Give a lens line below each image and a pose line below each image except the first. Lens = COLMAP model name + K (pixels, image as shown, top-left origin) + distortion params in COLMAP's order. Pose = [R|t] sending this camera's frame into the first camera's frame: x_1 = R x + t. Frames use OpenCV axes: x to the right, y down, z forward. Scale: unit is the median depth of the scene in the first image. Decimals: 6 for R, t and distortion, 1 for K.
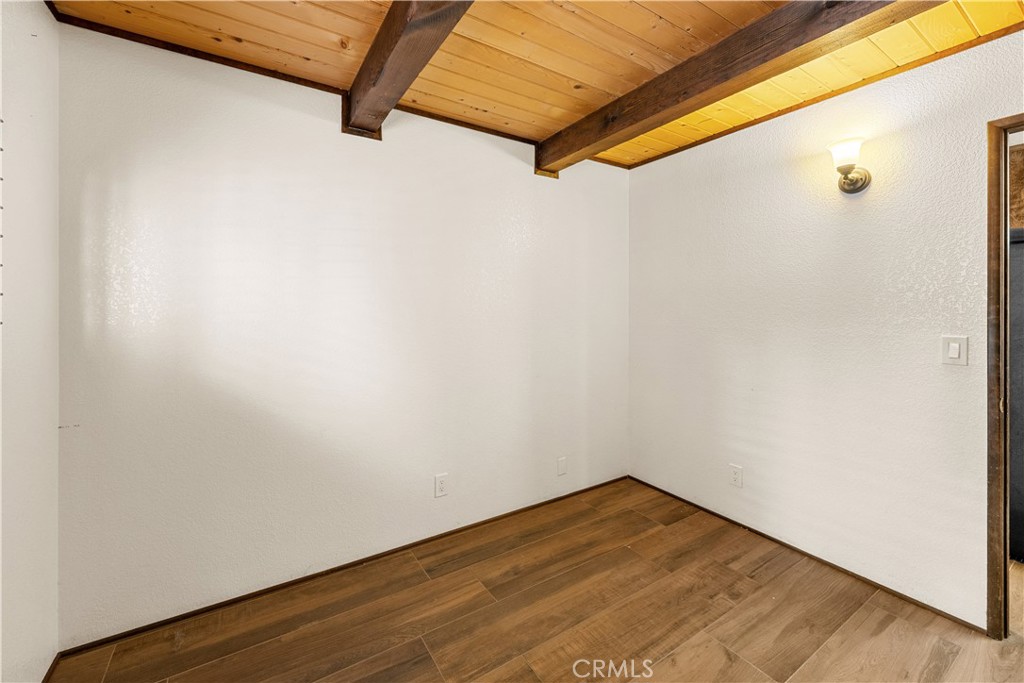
lens RADIAL K [[411.1, 0, 493.8], [0, 411.1, 317.8], [0, 0, 1]] dist [0.001197, 0.000011]
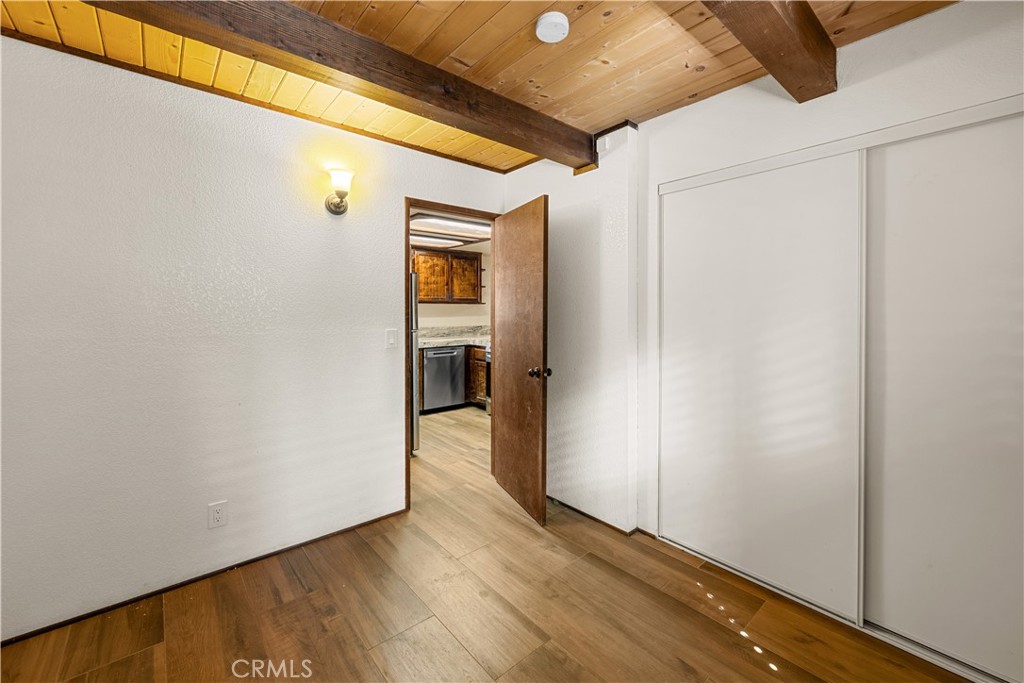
lens RADIAL K [[411.1, 0, 522.8], [0, 411.1, 321.4], [0, 0, 1]] dist [0.001197, 0.000011]
pose [[-0.161717, -0.025539, 0.986507, -0.373685], [0.021254, 0.999343, 0.029355, -0.016498], [-0.986608, 0.025714, -0.161068, 0.624342]]
